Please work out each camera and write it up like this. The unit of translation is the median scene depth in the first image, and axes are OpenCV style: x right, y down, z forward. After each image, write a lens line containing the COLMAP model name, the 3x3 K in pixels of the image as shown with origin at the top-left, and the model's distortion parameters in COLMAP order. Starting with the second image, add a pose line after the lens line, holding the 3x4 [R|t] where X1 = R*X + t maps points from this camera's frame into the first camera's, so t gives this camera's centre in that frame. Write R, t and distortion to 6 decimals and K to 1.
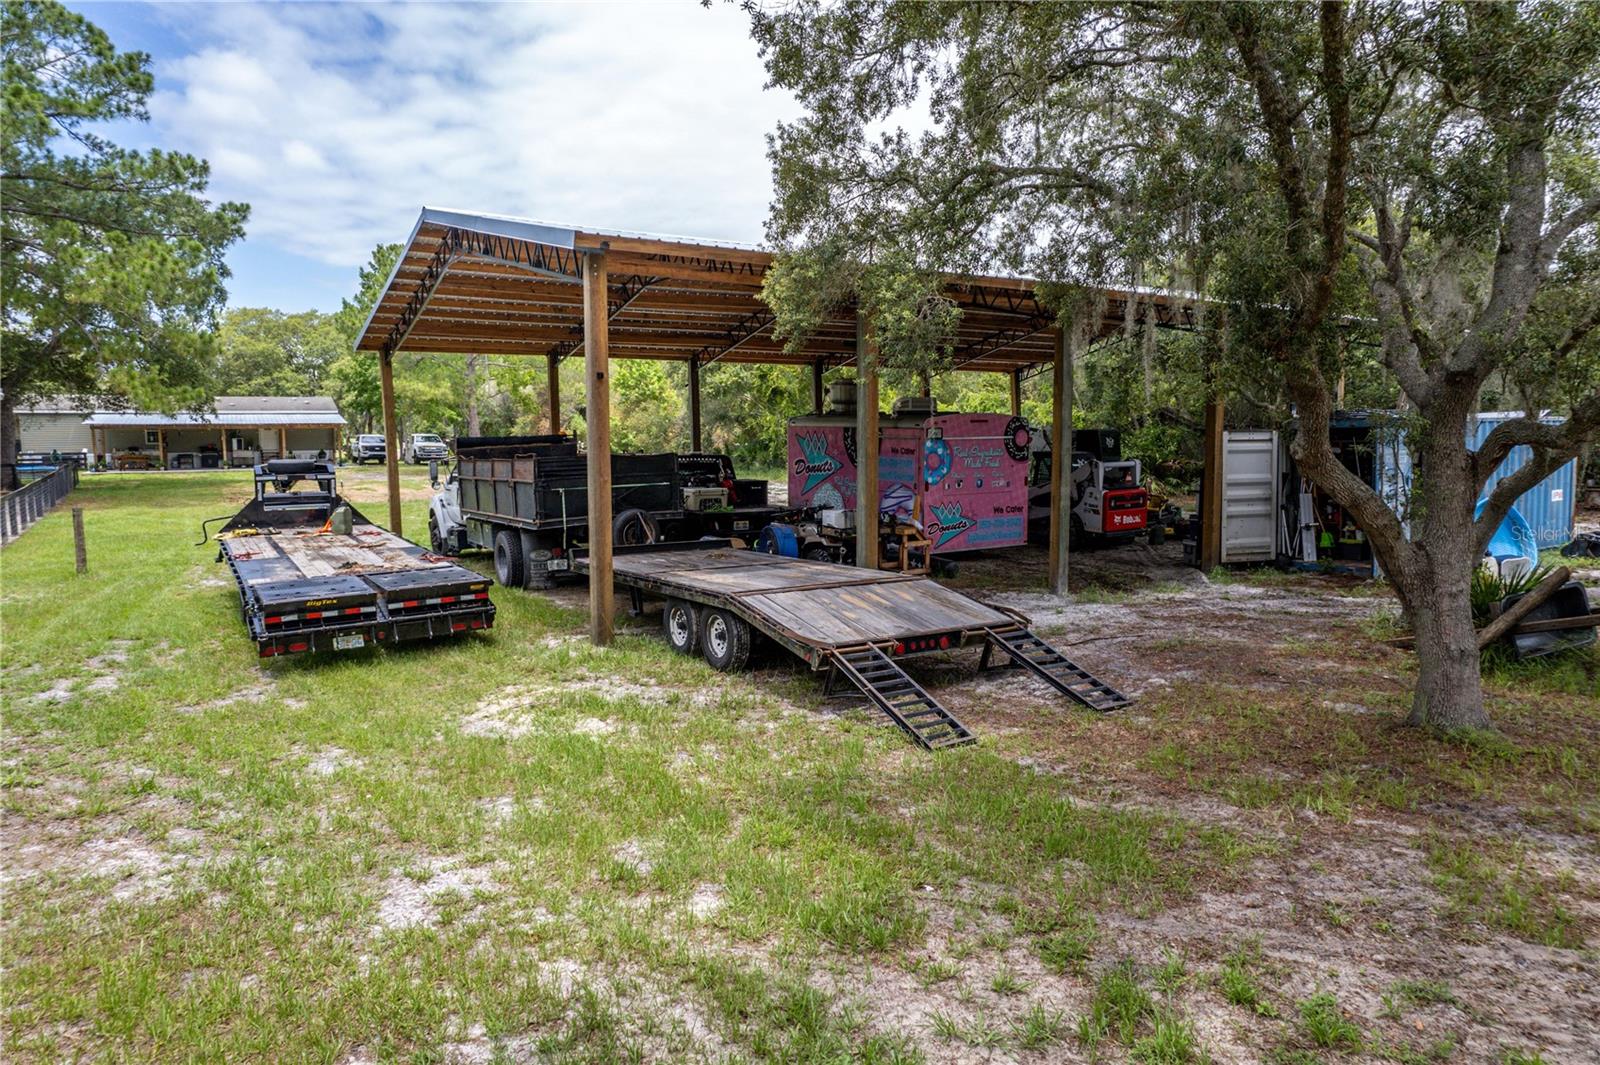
lens RADIAL K [[991.9, 0, 813.6], [0, 991.9, 522.3], [0, 0, 1]] dist [-0.000916, 0.001754]
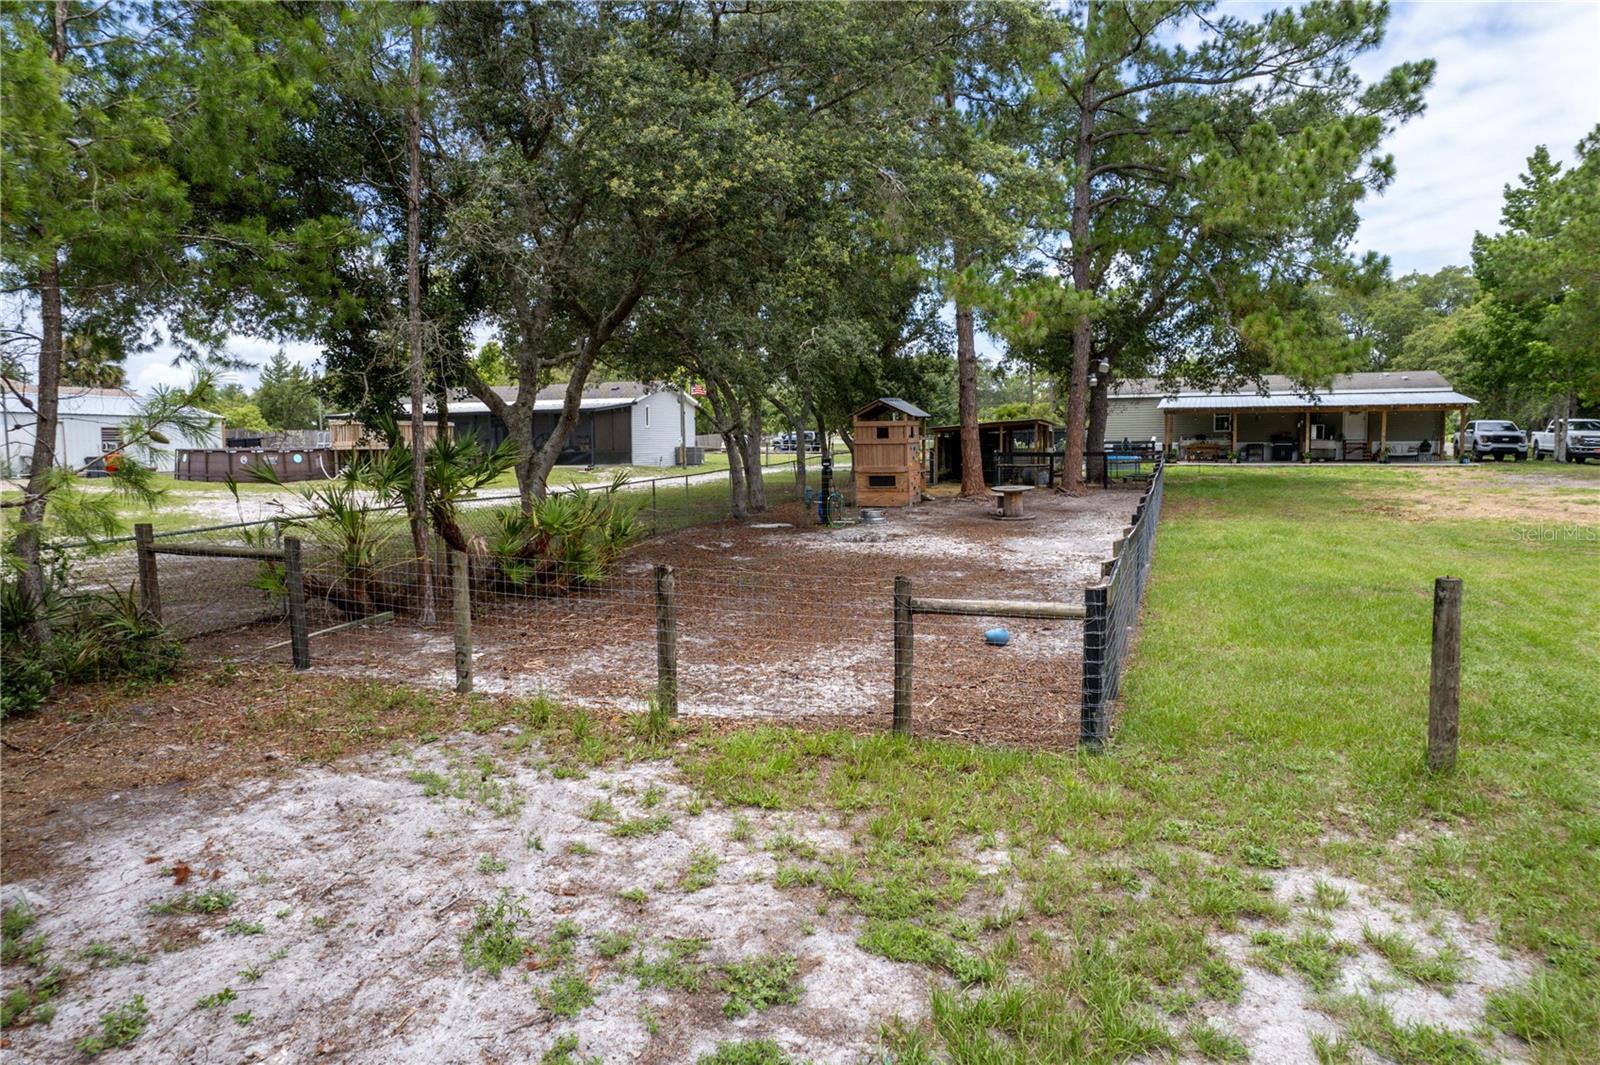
lens RADIAL K [[991.9, 0, 813.6], [0, 991.9, 522.3], [0, 0, 1]] dist [-0.000916, 0.001754]
pose [[0.601369, 0.073534, -0.795581, -0.185887], [-0.068124, 0.996849, 0.040643, -0.011356], [0.796062, 0.029756, 0.604483, 0.197167]]
